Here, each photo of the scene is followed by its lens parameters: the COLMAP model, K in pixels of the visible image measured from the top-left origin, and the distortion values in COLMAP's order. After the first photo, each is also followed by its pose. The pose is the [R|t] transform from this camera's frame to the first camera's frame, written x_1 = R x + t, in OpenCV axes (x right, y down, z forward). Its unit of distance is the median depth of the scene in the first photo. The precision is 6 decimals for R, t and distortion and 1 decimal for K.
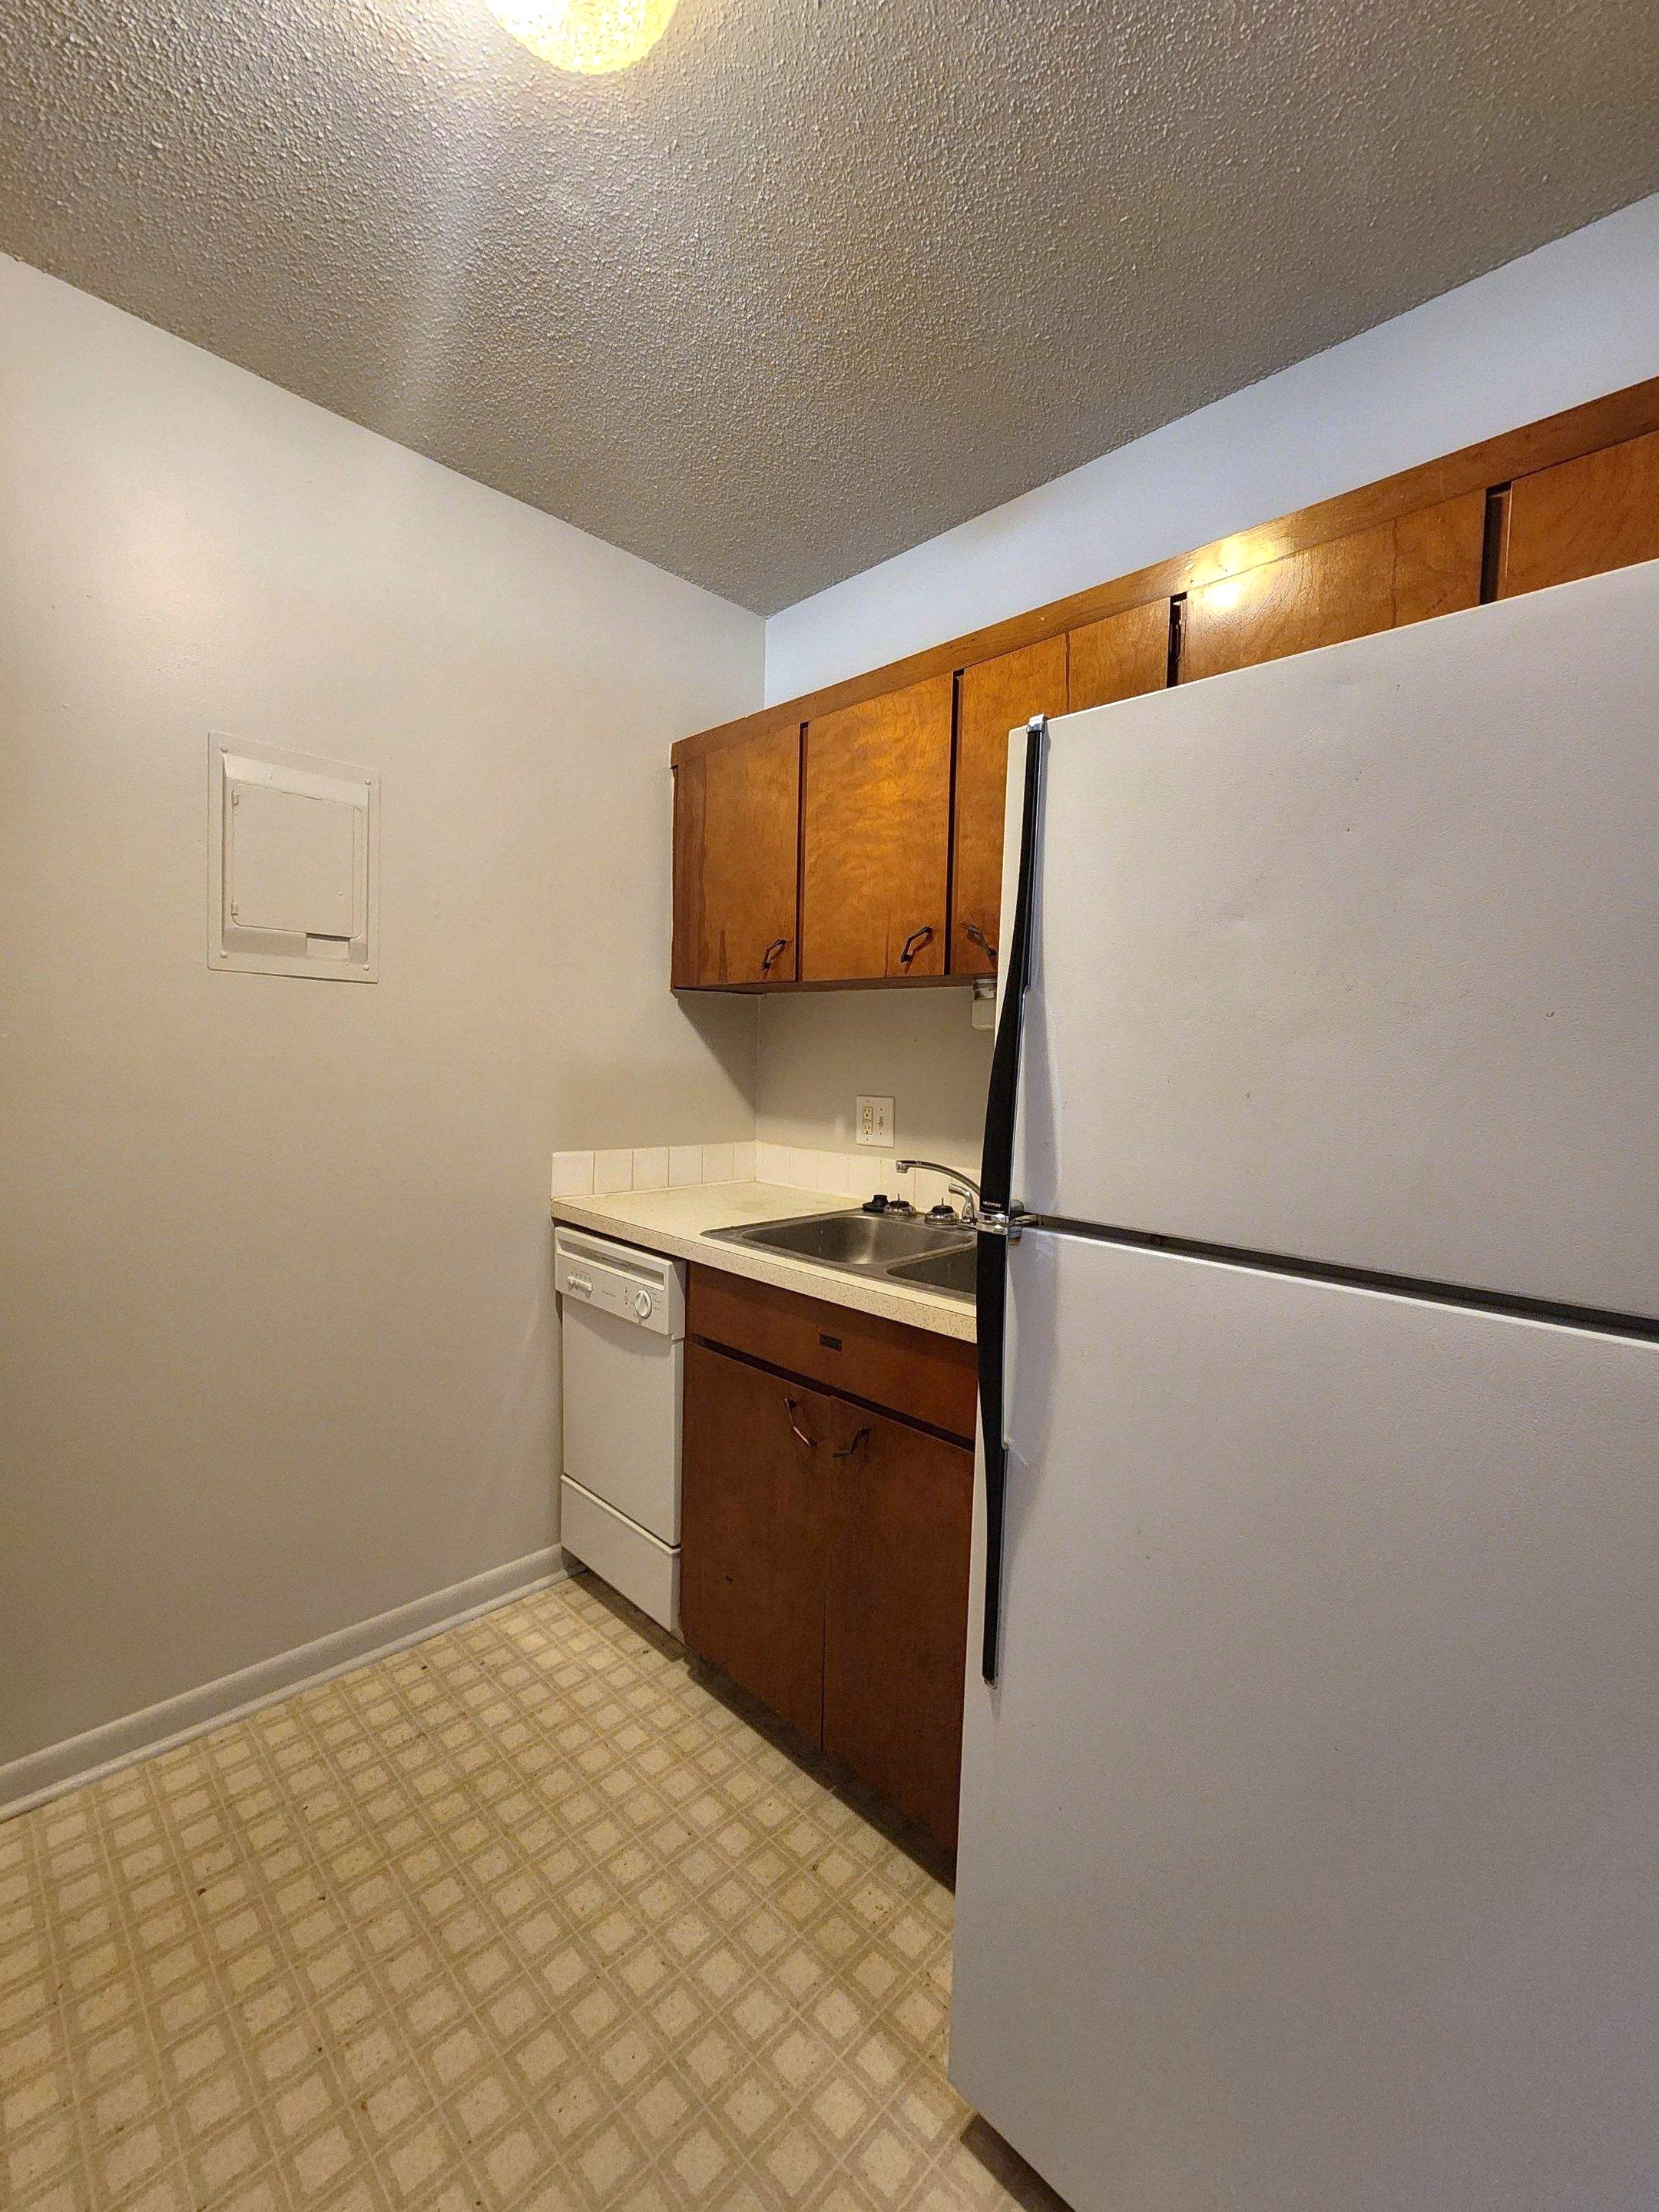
lens RADIAL K [[904.2, 0, 834.8], [0, 904.2, 1113.0], [0, 0, 1]] dist [-0.000755, 0.000105]
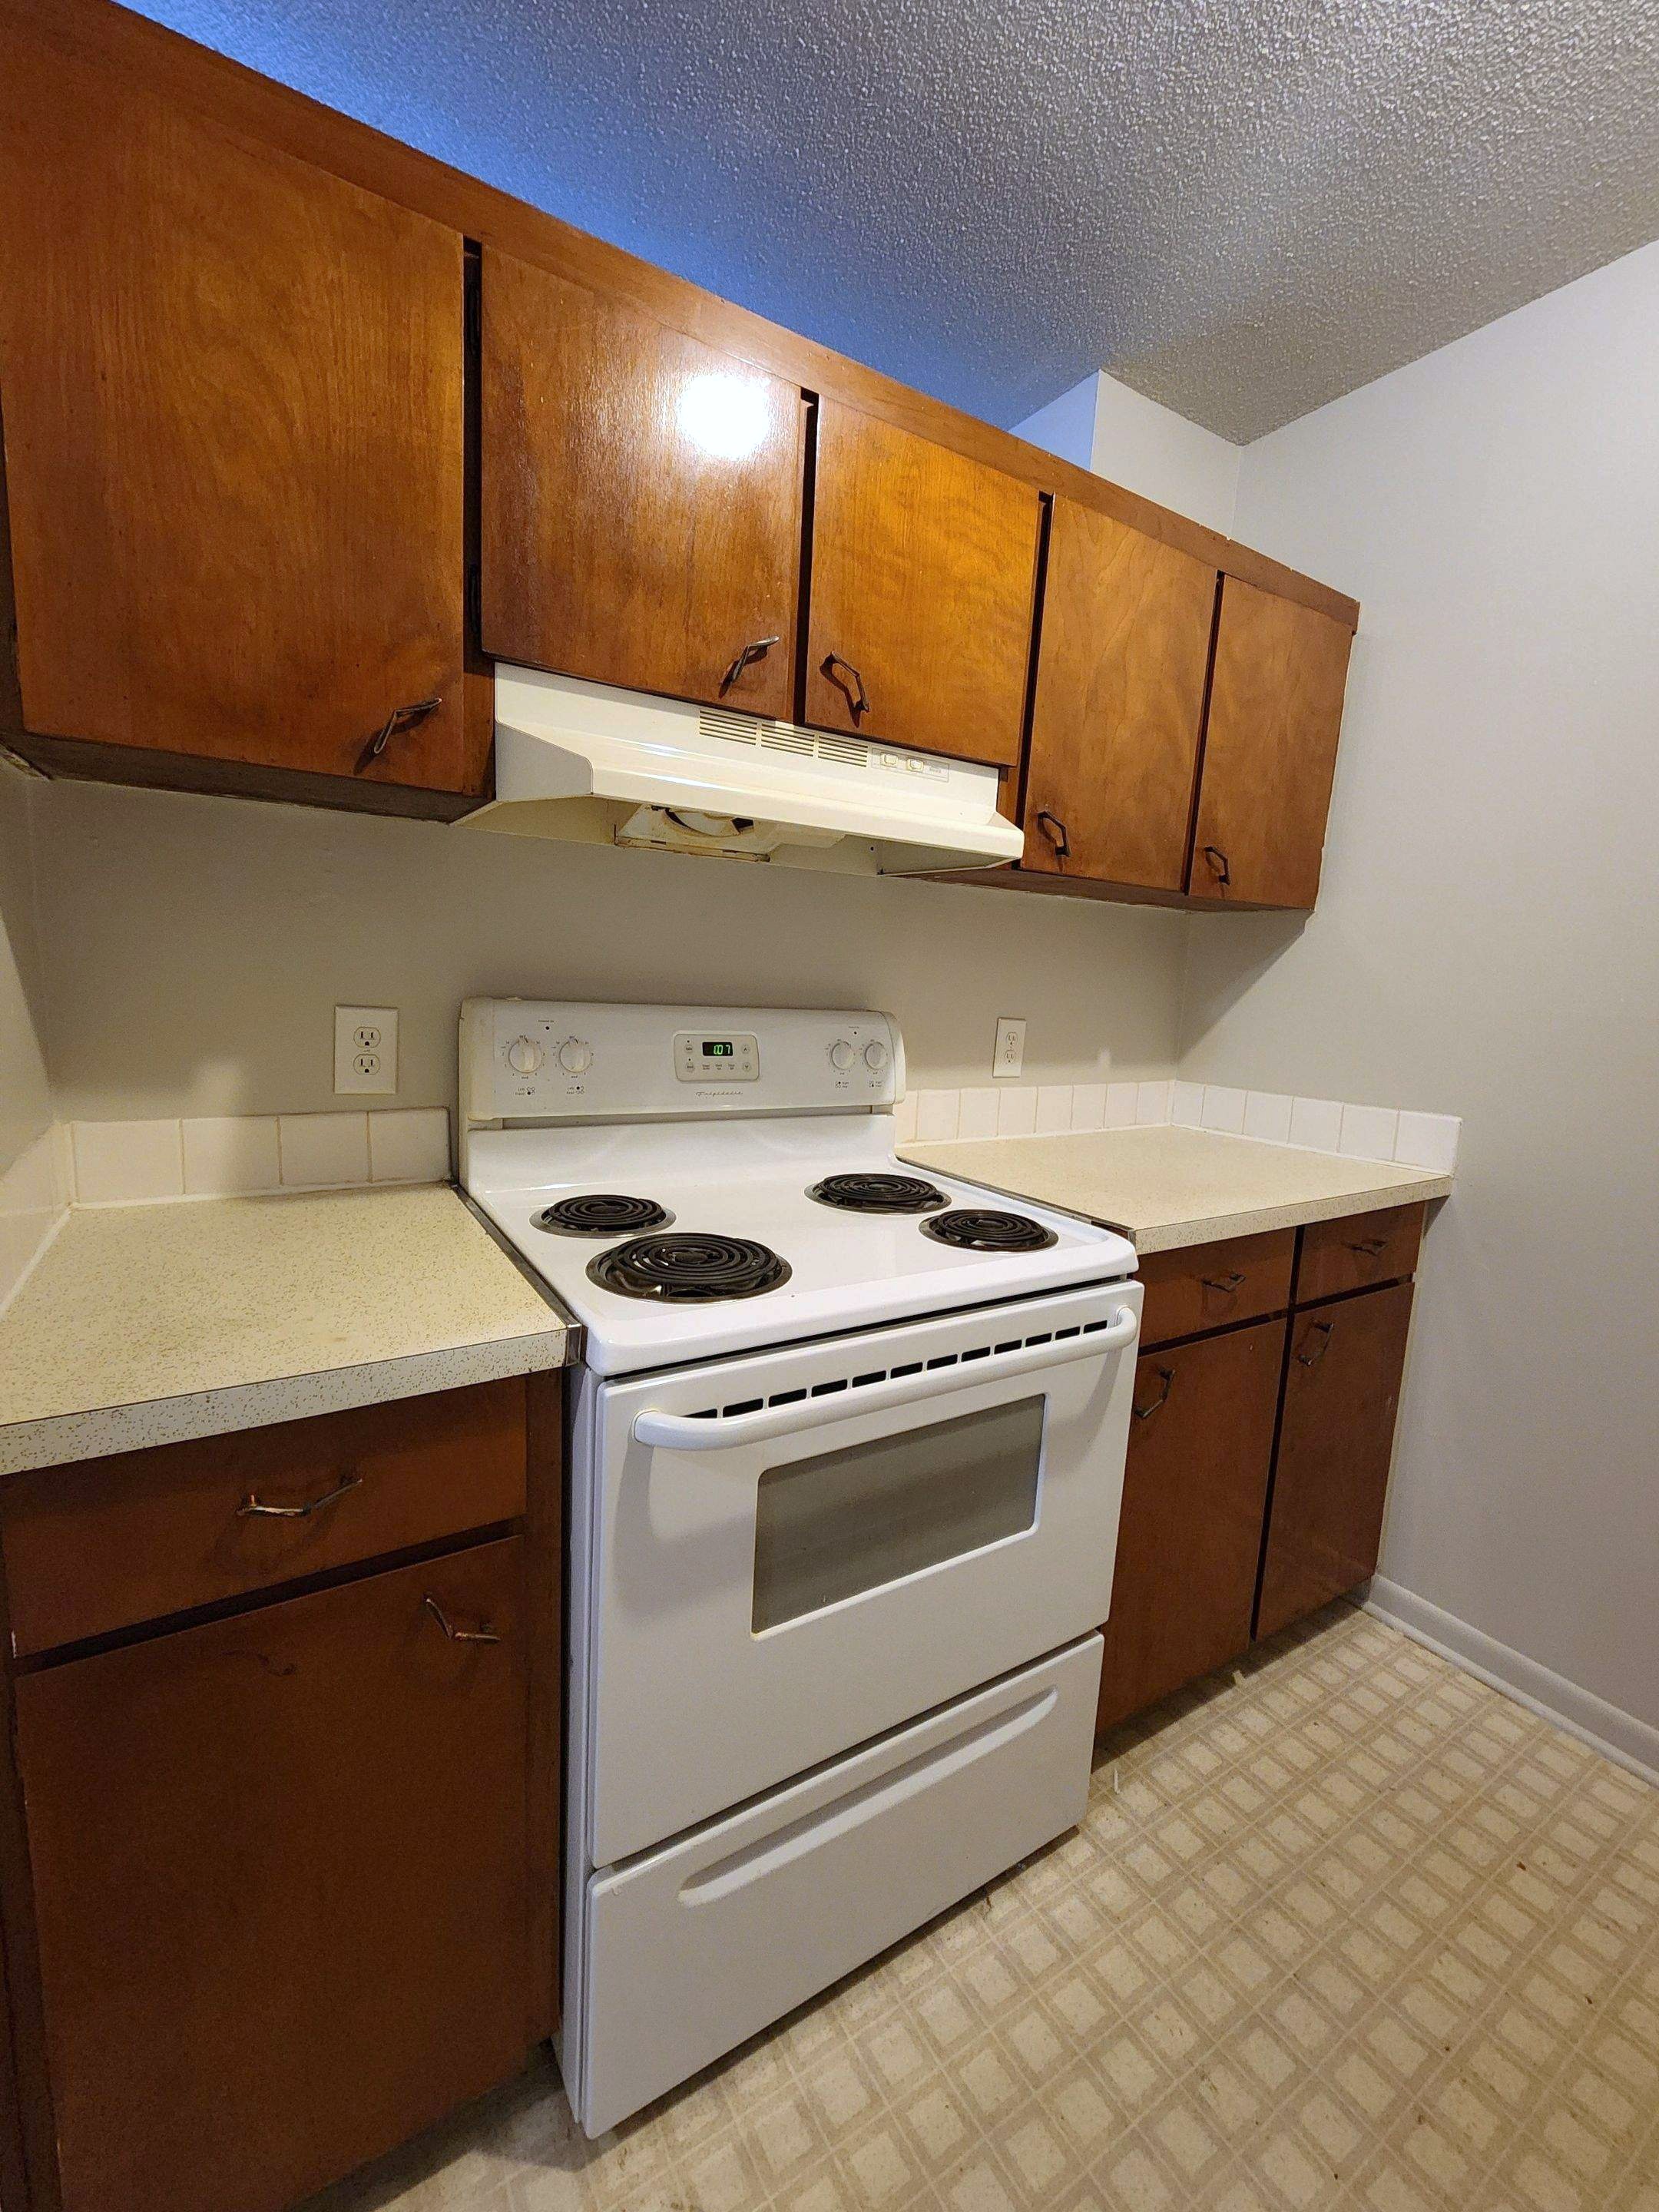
lens RADIAL K [[904.2, 0, 830.9], [0, 904.2, 1100.4], [0, 0, 1]] dist [-0.000755, 0.000105]
pose [[-0.232208, 0.099709, -0.967542, 0.358720], [-0.110549, 0.985581, 0.128099, -0.011347], [0.966363, 0.136707, -0.217837, 0.374445]]
